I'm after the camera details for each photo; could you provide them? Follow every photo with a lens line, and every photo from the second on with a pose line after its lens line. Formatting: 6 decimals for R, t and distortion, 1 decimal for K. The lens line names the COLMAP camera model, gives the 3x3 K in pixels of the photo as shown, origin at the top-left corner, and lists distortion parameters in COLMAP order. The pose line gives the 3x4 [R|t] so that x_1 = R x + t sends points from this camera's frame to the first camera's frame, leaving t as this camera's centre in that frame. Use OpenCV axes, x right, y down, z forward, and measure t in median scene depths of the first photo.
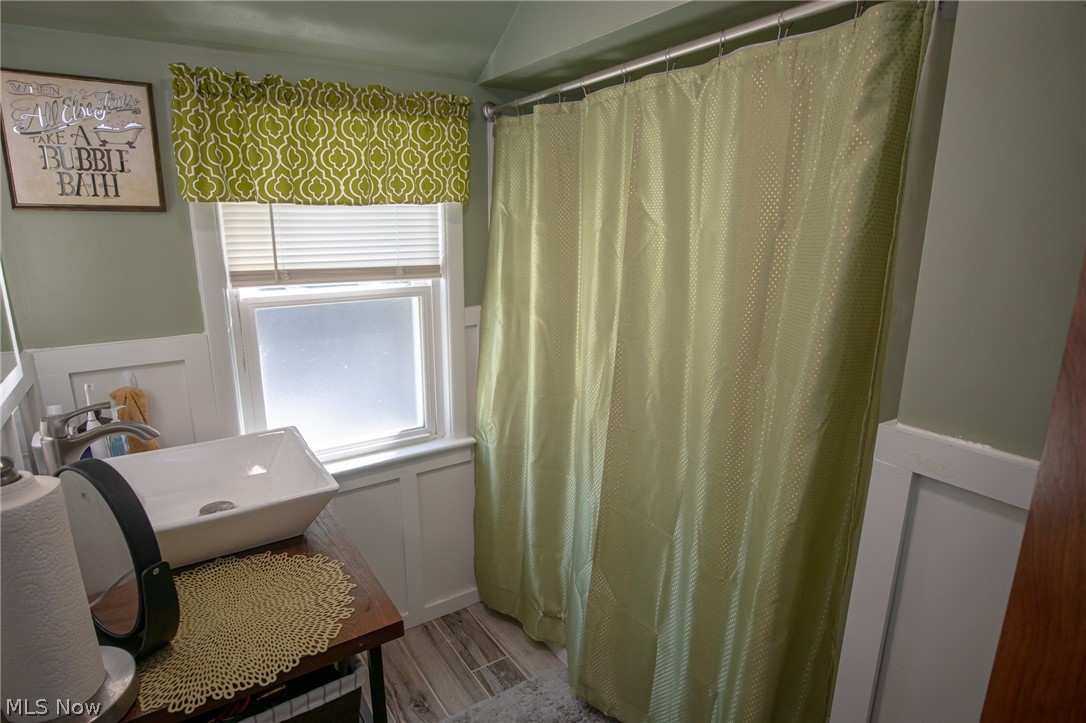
lens RADIAL K [[569.7, 0, 543.2], [0, 569.7, 360.0], [0, 0, 1]] dist [-0.026627, 0.001548]
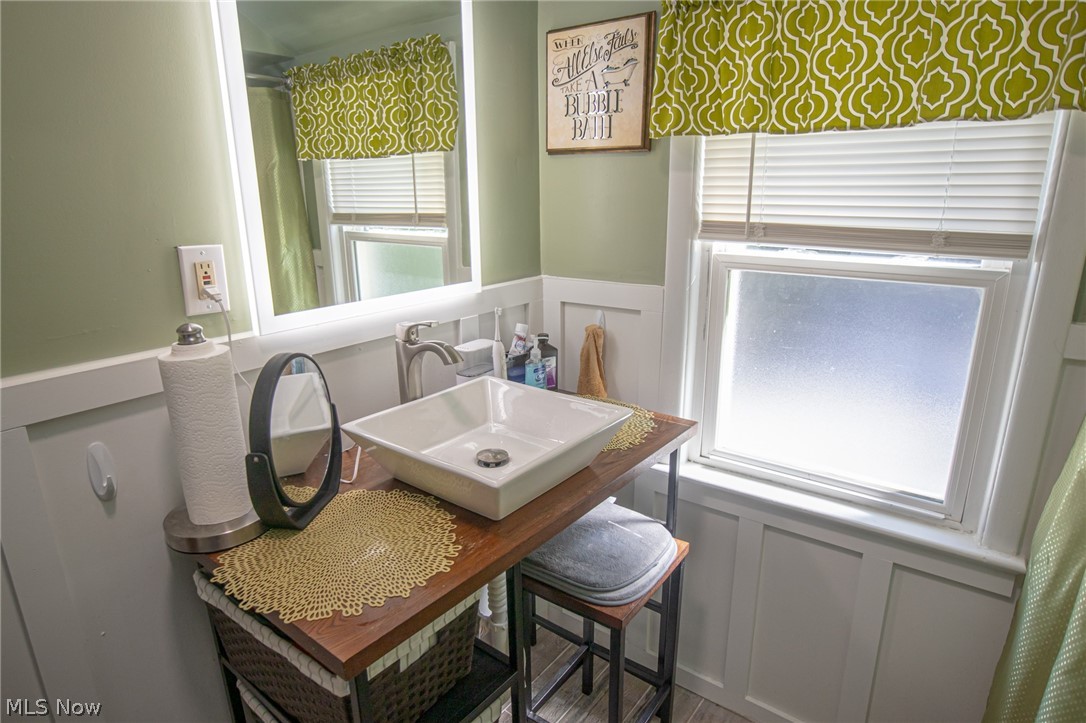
lens RADIAL K [[606.8, 0, 544.8], [0, 606.8, 363.0], [0, 0, 1]] dist [-0.039074, 0.002123]
pose [[0.323660, 0.257597, -0.910433, 0.250095], [-0.207593, 0.958114, 0.197288, -0.079608], [0.923119, 0.125145, 0.363579, 0.466163]]
